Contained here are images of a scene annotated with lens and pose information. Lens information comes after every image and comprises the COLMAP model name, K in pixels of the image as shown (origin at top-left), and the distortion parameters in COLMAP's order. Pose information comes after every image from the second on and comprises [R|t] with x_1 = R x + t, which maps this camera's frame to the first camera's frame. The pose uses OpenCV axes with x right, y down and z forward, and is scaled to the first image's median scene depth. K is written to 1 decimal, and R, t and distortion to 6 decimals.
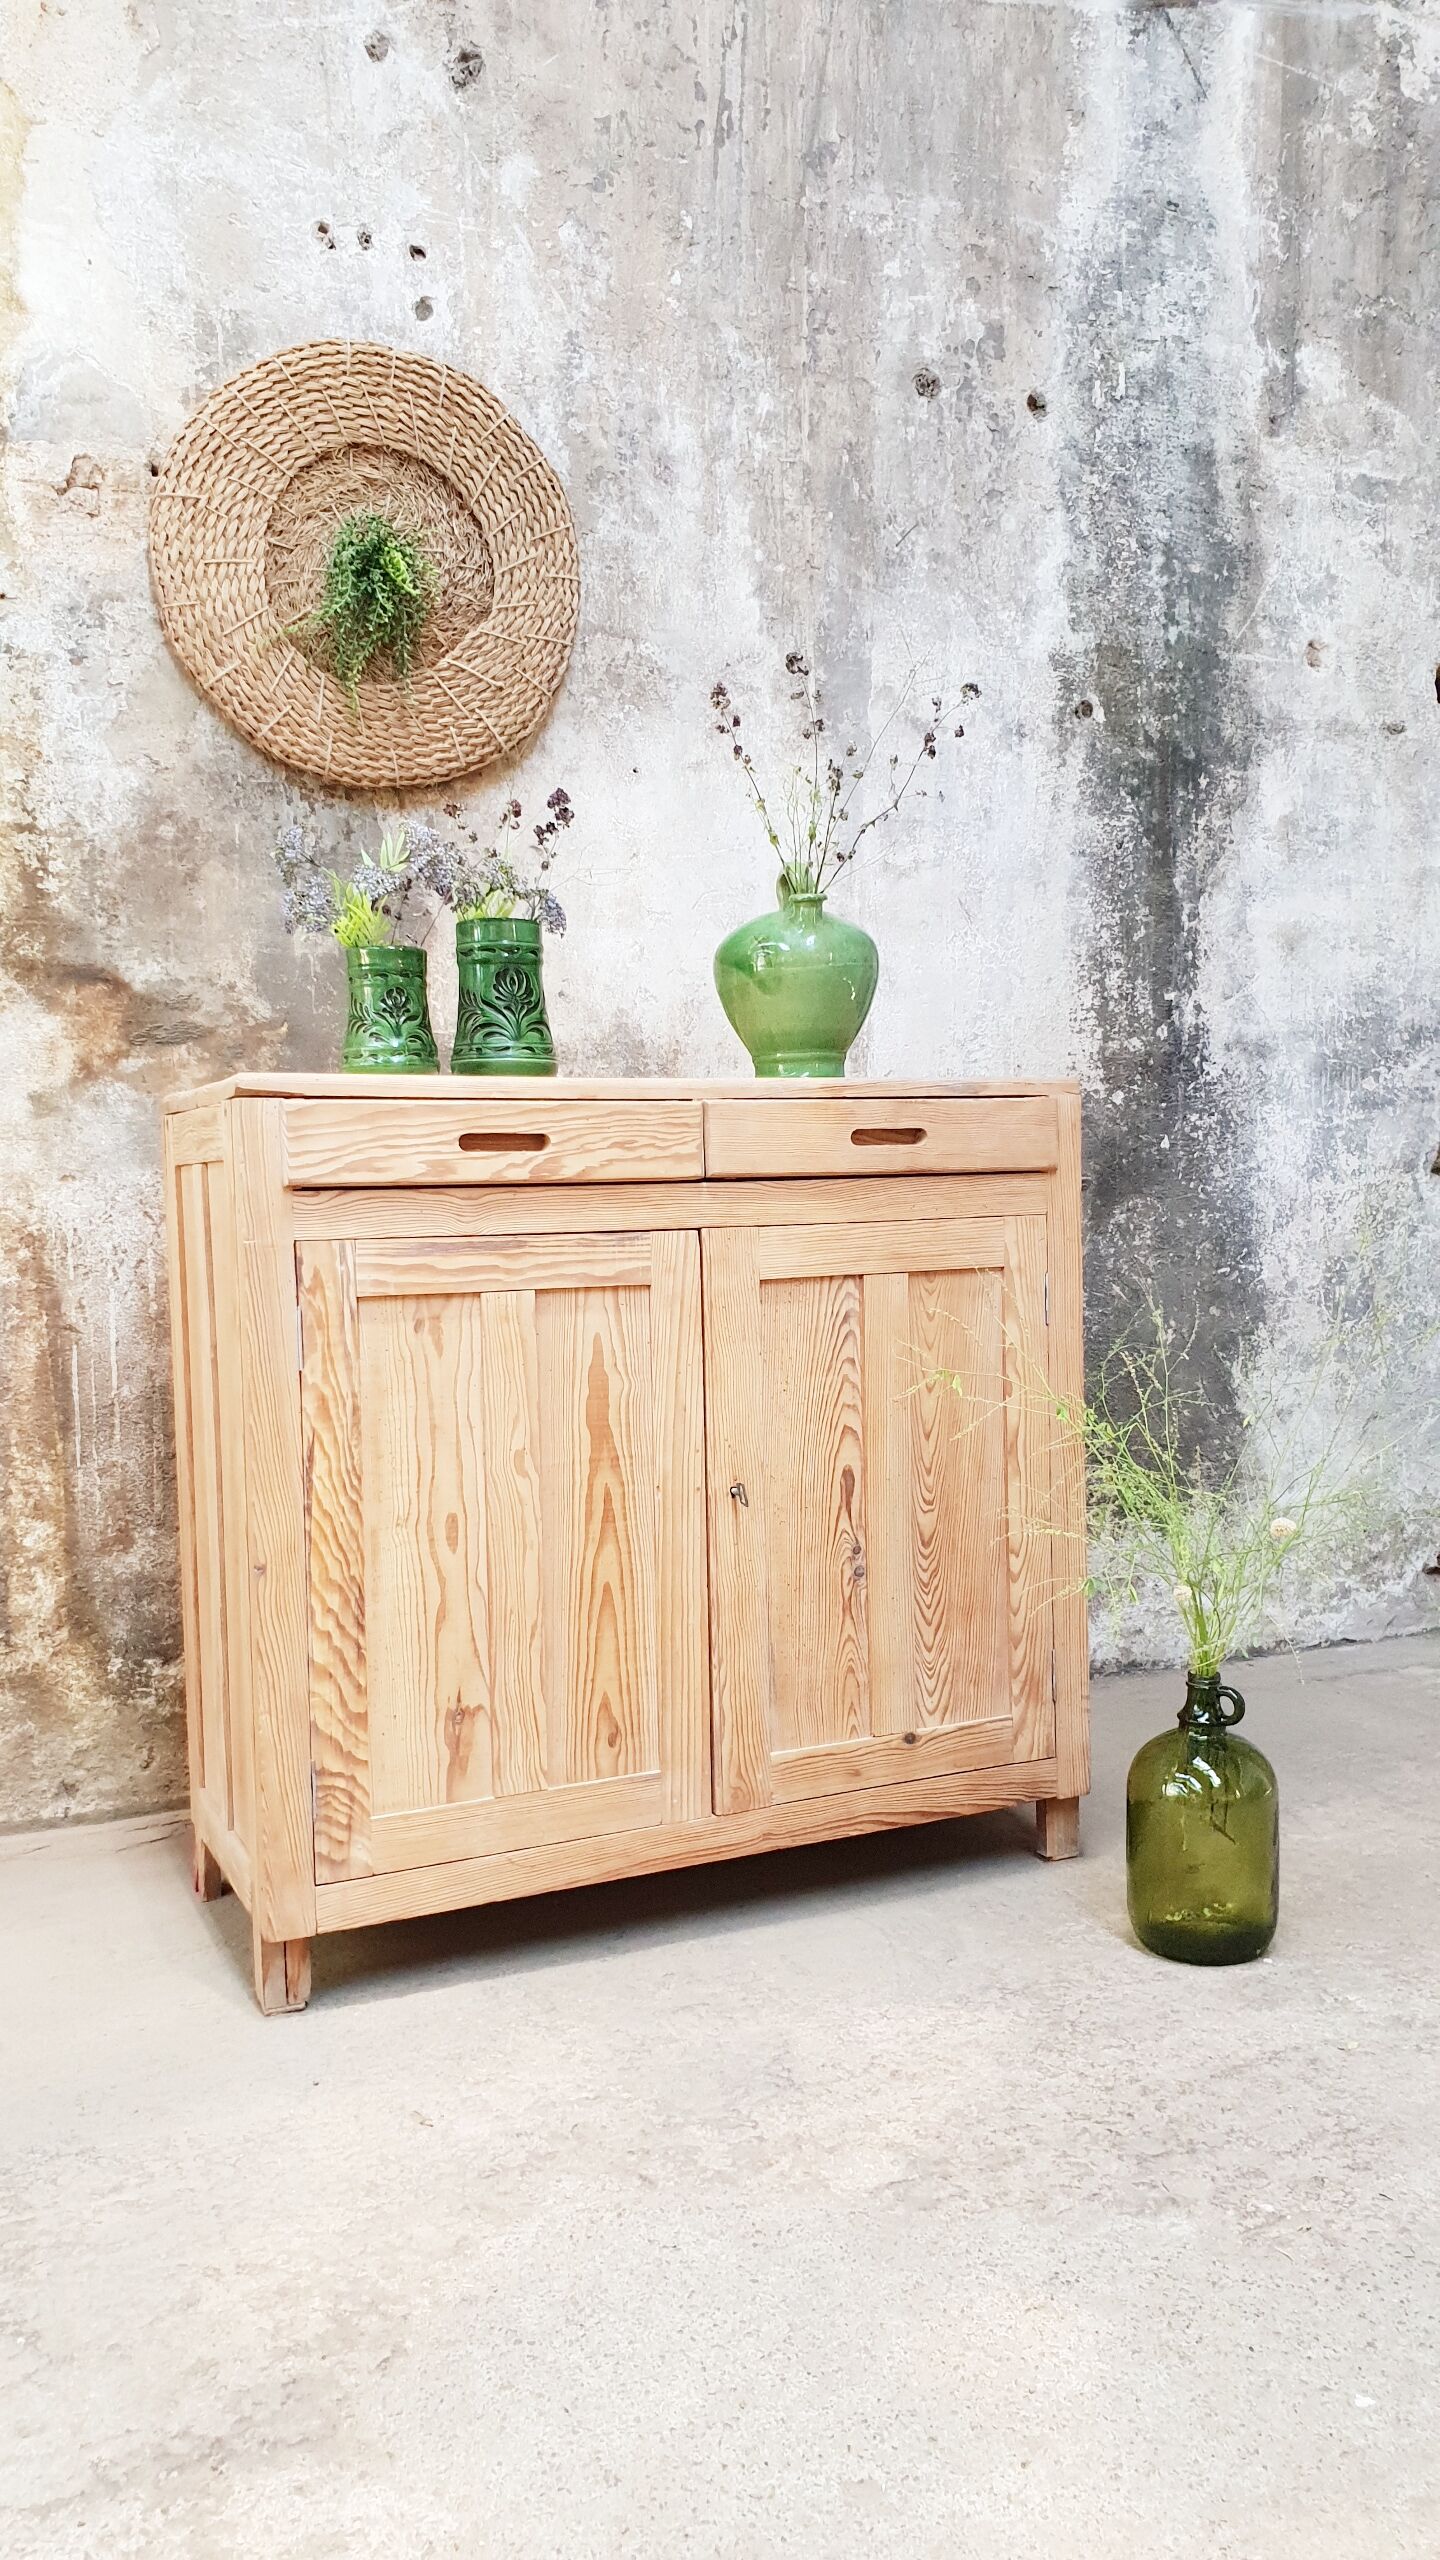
lens RADIAL K [[1993.7, 0, 732.0], [0, 1993.7, 1295.4], [0, 0, 1]] dist [0.107192, -0.281457]
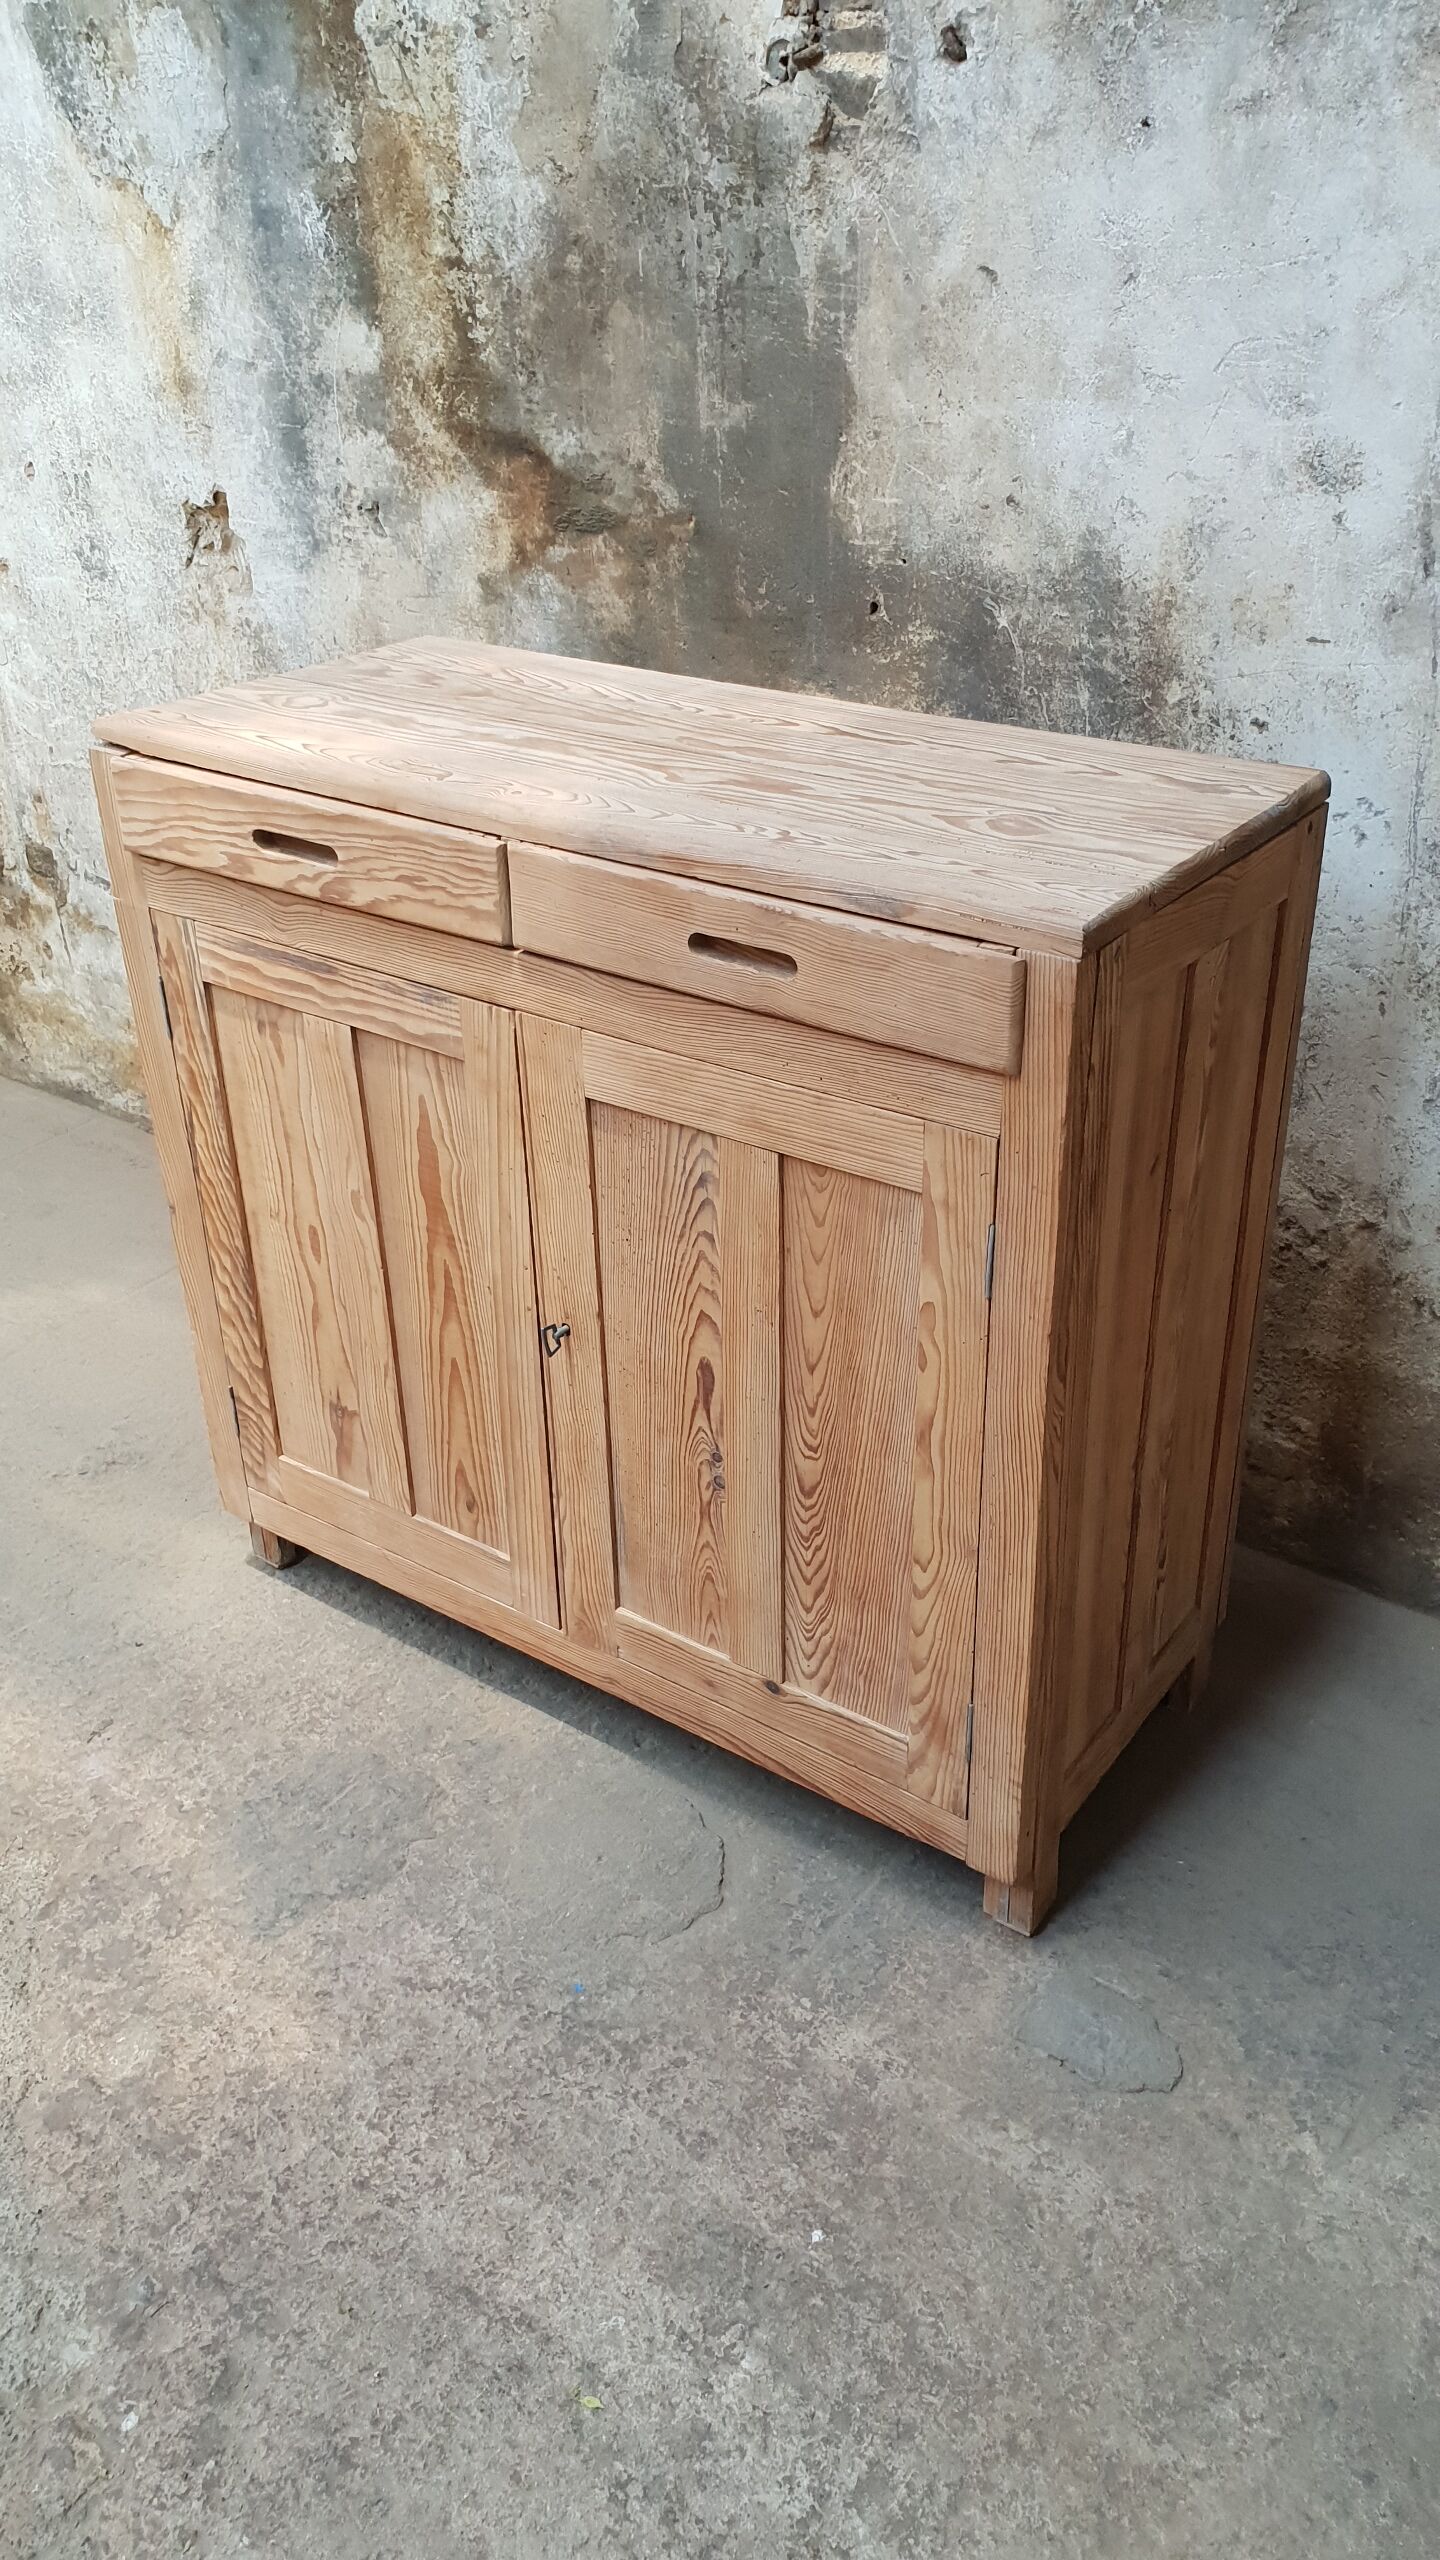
lens RADIAL K [[2032.4, 0, 765.4], [0, 2032.4, 1275.2], [0, 0, 1]] dist [-0.046840, 0.096385]
pose [[0.505823, 0.437629, -0.743387, 0.531755], [-0.055059, 0.876382, 0.478459, -0.261065], [0.860878, -0.201086, 0.467389, 0.589422]]
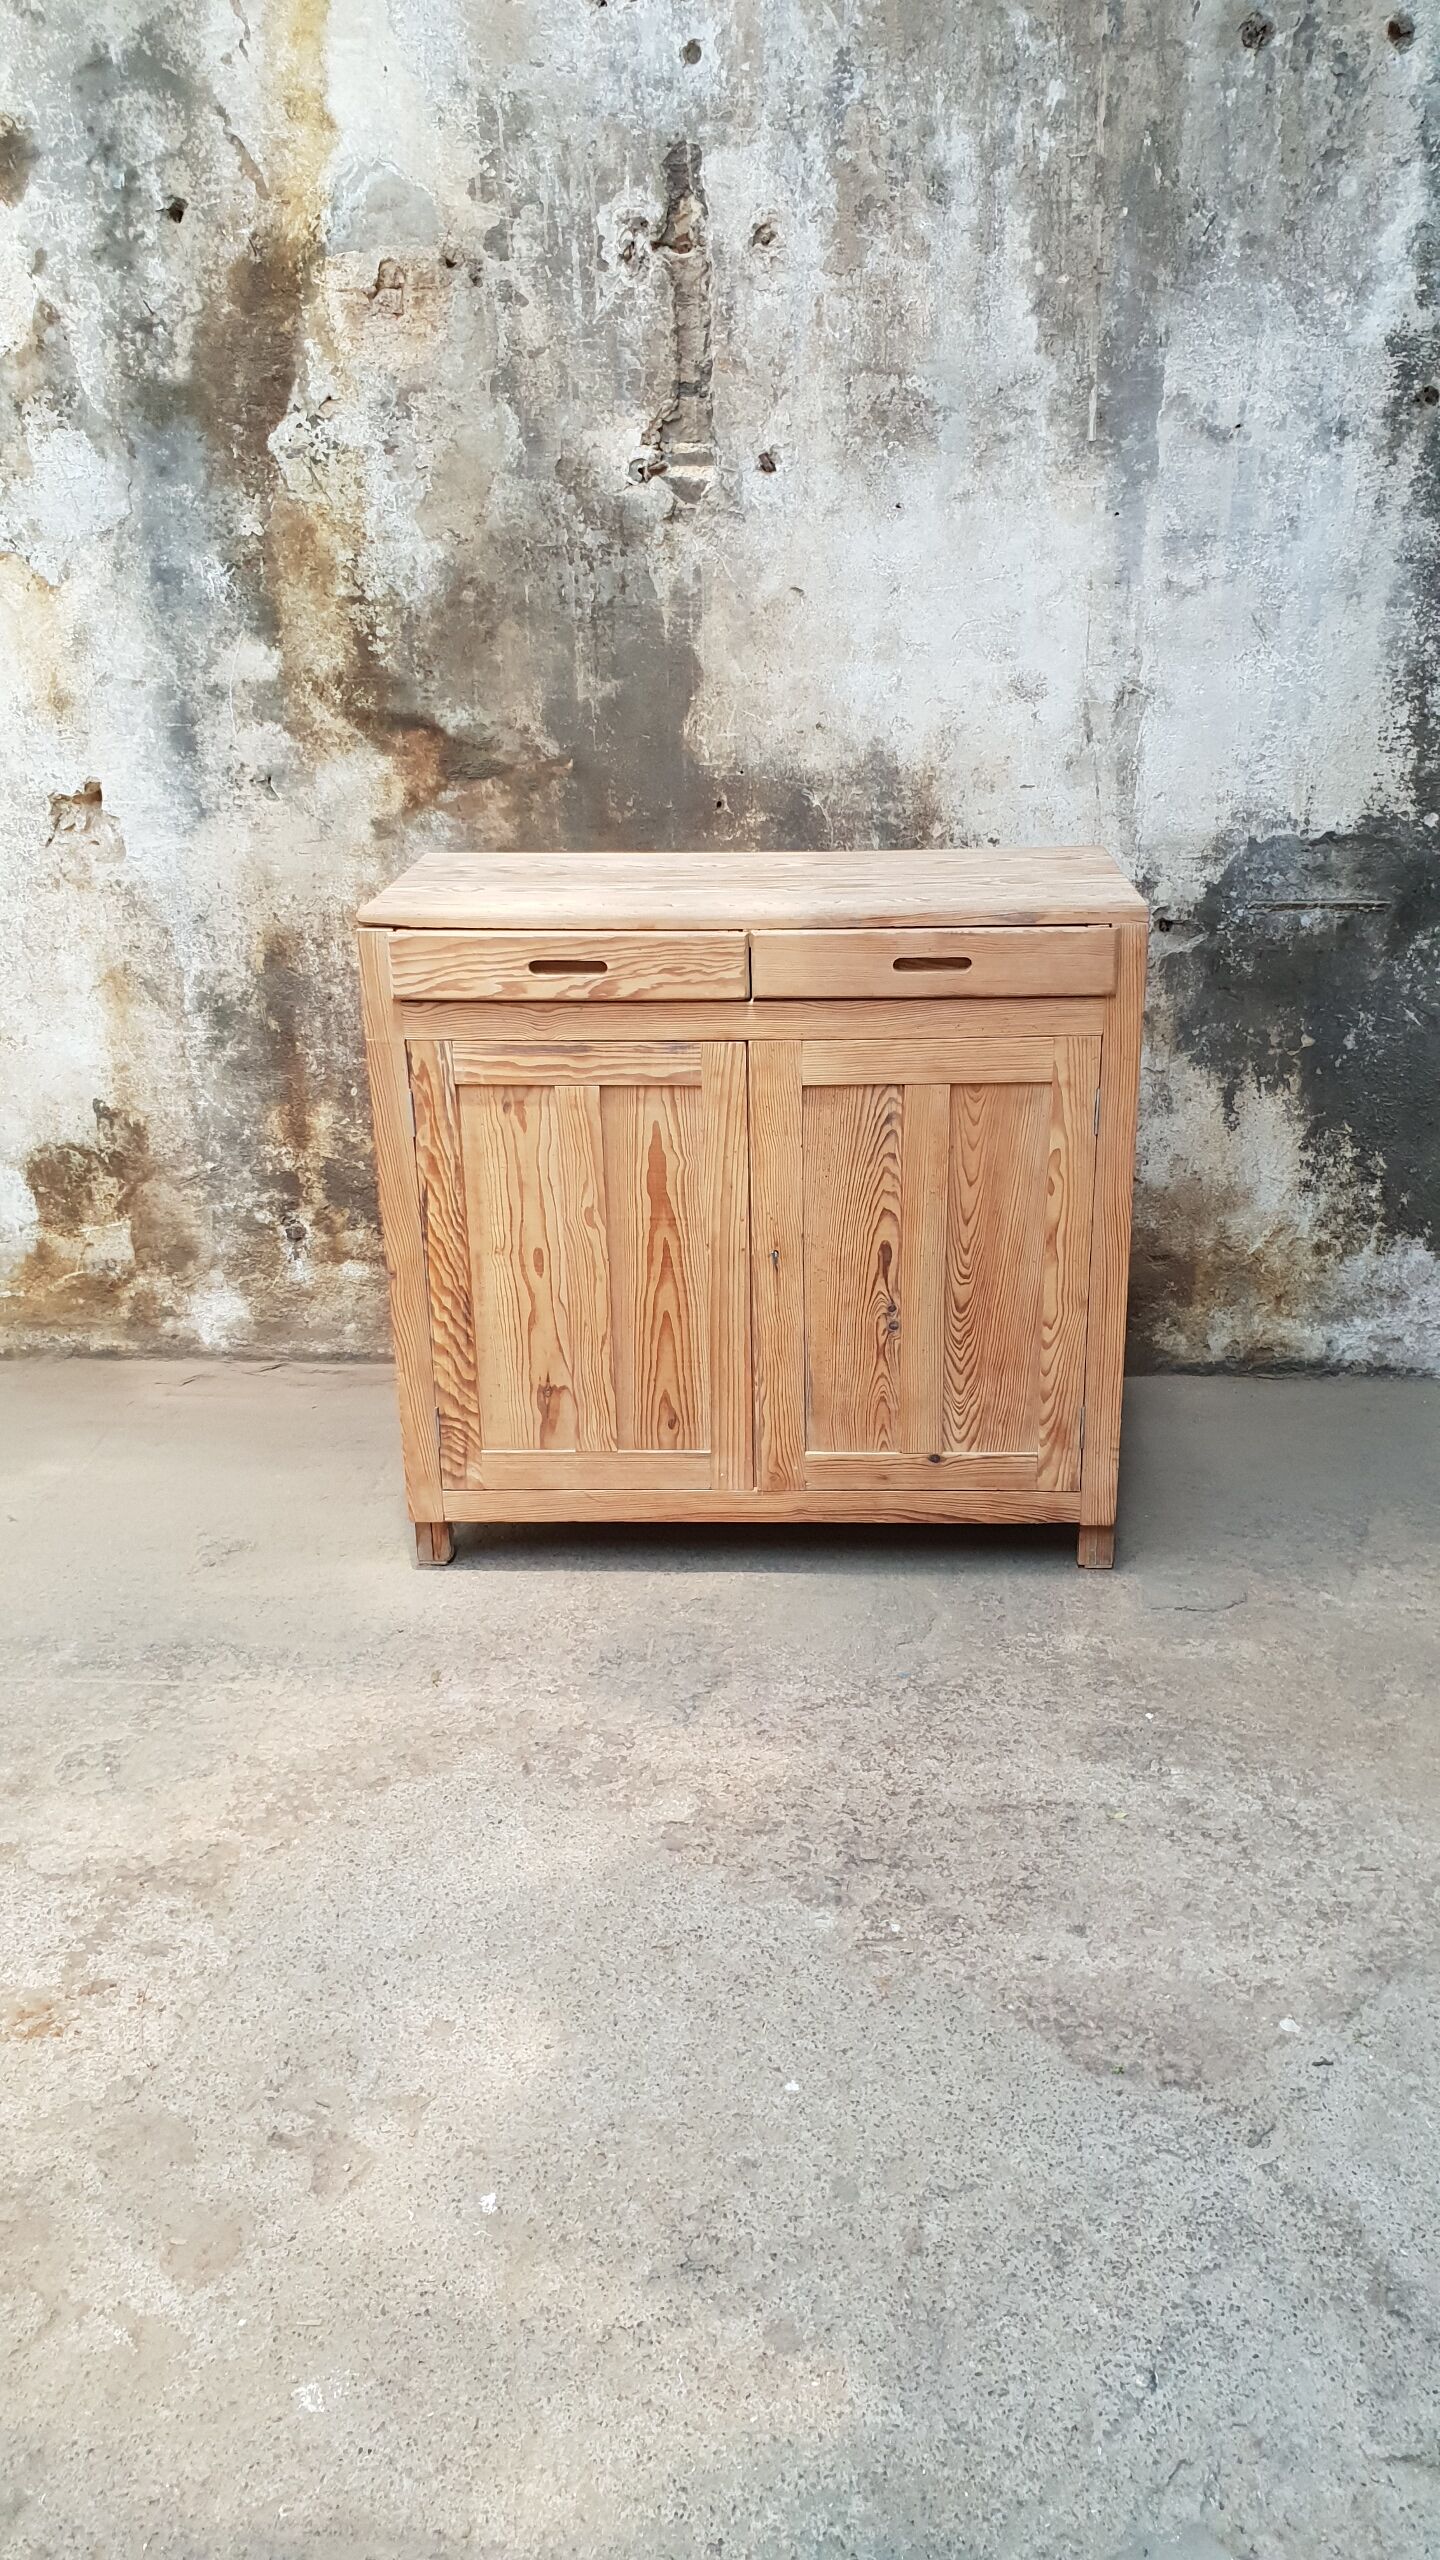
lens RADIAL K [[2061.6, 0, 758.2], [0, 2061.6, 1273.2], [0, 0, 1]] dist [-0.007120, 0.043032]
pose [[0.889842, 0.175523, -0.421156, 0.437150], [-0.032513, 0.945091, 0.325185, -0.248335], [0.455109, -0.275670, 0.846689, -0.051865]]
